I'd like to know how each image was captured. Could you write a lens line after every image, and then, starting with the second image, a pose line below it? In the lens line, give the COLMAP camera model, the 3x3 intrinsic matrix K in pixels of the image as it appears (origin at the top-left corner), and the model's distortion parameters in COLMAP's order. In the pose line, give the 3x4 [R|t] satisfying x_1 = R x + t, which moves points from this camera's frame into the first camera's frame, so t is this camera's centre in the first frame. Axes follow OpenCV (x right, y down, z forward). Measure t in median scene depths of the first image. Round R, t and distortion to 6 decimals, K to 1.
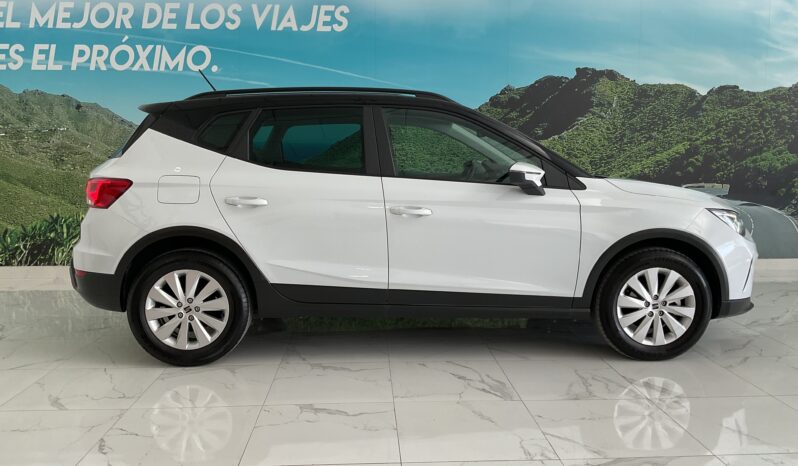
lens RADIAL K [[636.4, 0, 396.5], [0, 636.4, 248.7], [0, 0, 1]] dist [0.050218, -0.091757]
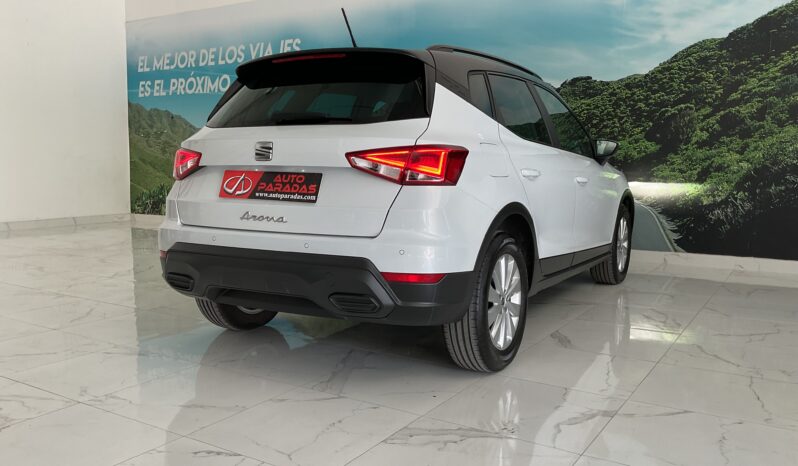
lens RADIAL K [[636.4, 0, 396.5], [0, 636.4, 248.7], [0, 0, 1]] dist [0.050218, -0.091757]
pose [[0.825199, 0.082523, -0.558781, 0.874336], [-0.091967, 0.995699, 0.011233, 0.037480], [0.557304, 0.042120, 0.829239, -0.011892]]
